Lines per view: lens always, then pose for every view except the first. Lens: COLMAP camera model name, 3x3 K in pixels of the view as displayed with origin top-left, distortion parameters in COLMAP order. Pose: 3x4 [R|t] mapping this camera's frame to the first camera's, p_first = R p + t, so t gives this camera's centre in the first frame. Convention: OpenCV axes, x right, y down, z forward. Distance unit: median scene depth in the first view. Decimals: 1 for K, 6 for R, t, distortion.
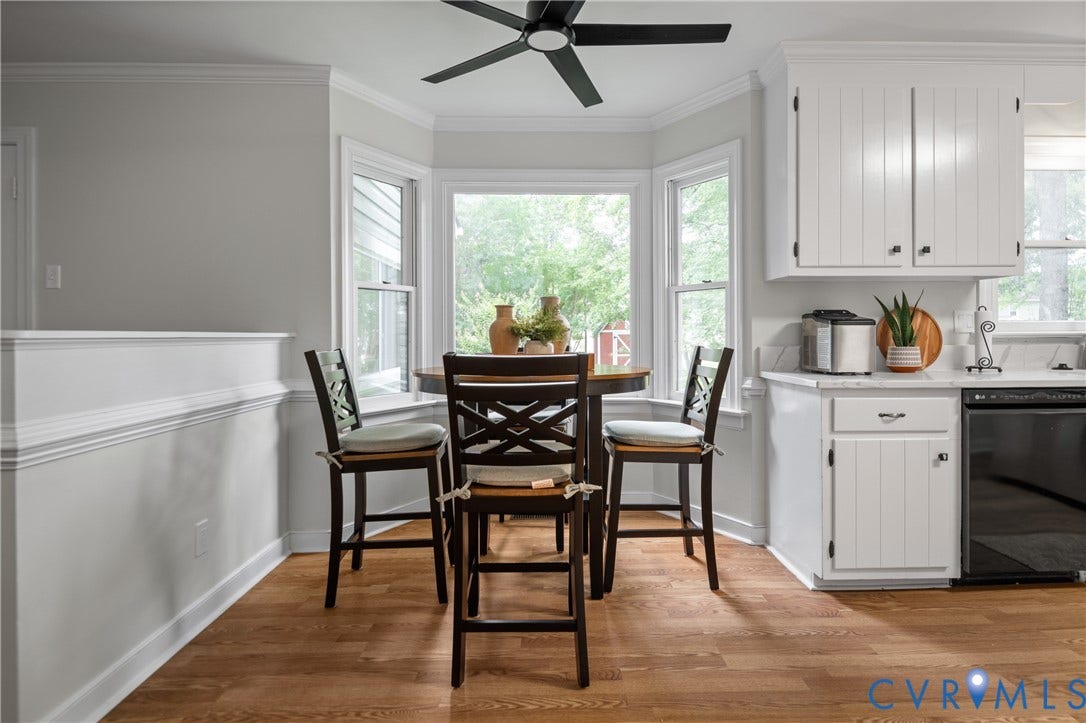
lens RADIAL K [[587.2, 0, 550.1], [0, 587.2, 338.4], [0, 0, 1]] dist [-0.001321, -0.000877]
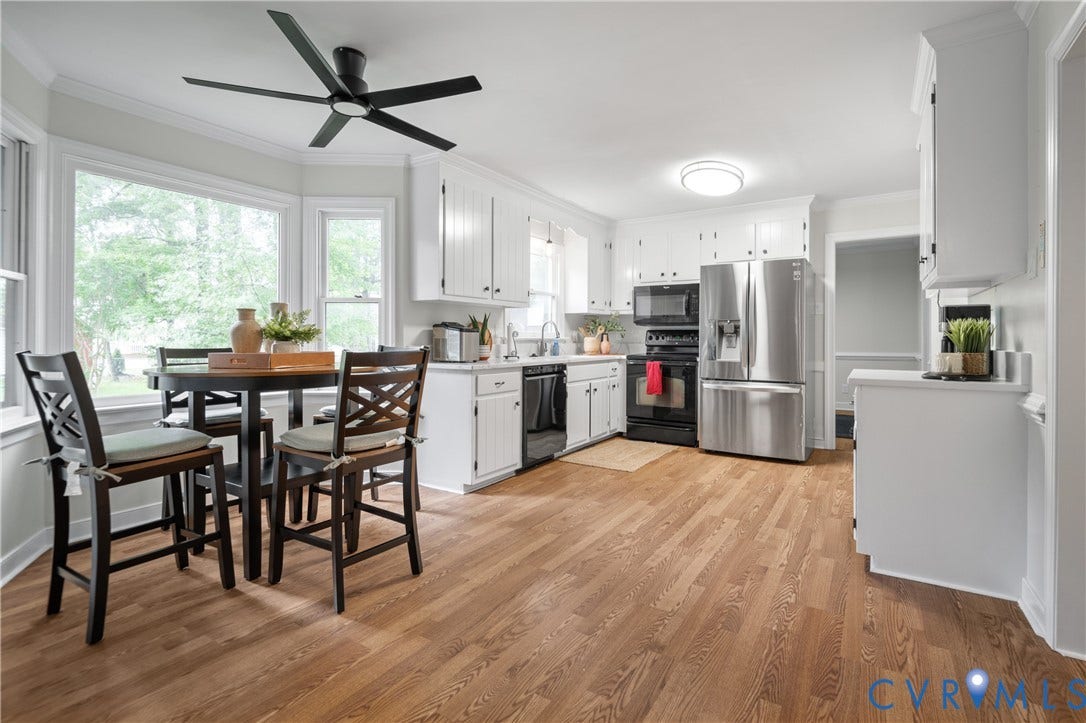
lens RADIAL K [[511.7, 0, 566.0], [0, 511.7, 338.2], [0, 0, 1]] dist [0.001171, -0.005394]
pose [[0.542197, 0.005927, 0.840230, -0.596709], [-0.001620, 0.999981, -0.006009, 0.002845], [-0.840250, 0.001896, 0.542196, -0.011106]]
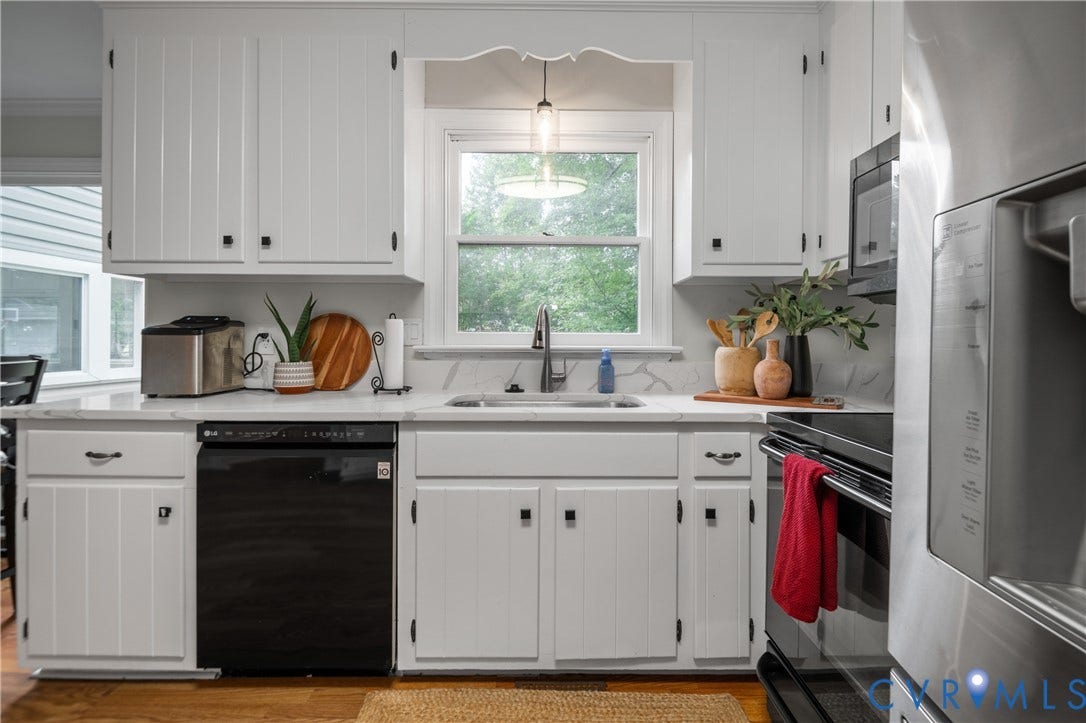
lens RADIAL K [[518.0, 0, 539.0], [0, 518.0, 343.7], [0, 0, 1]] dist [-0.003986, -0.001826]
pose [[0.999604, 0.010642, -0.026062, 1.124410], [-0.010577, 0.999941, 0.002630, -0.019516], [0.026089, -0.002354, 0.999657, 0.340199]]
